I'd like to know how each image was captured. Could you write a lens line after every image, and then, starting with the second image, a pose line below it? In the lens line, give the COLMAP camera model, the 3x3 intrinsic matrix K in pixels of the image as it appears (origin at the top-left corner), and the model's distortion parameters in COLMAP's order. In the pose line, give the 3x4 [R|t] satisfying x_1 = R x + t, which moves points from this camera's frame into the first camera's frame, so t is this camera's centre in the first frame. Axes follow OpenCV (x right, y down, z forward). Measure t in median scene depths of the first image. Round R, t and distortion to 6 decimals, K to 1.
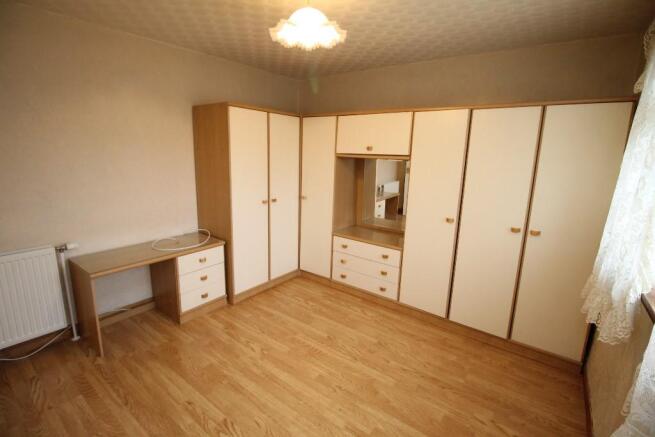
lens RADIAL K [[305.0, 0, 328.3], [0, 305.0, 211.9], [0, 0, 1]] dist [0.001324, -0.012902]
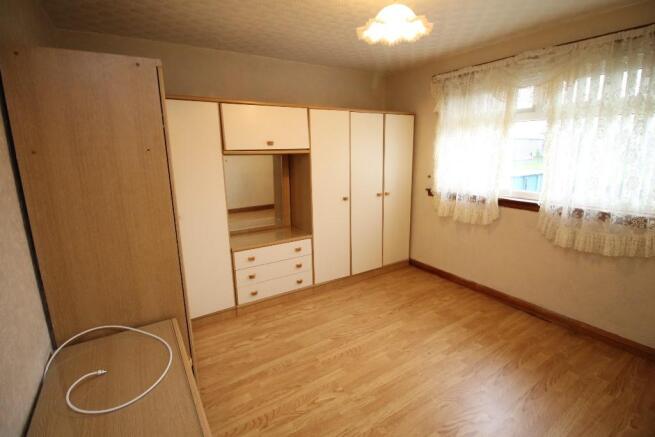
lens RADIAL K [[305.0, 0, 328.3], [0, 305.0, 211.9], [0, 0, 1]] dist [0.001324, -0.012902]
pose [[0.360695, -0.226574, 0.904745, -0.772855], [0.205919, 0.965453, 0.159683, -0.135153], [-0.909668, 0.128707, 0.394890, 0.564543]]
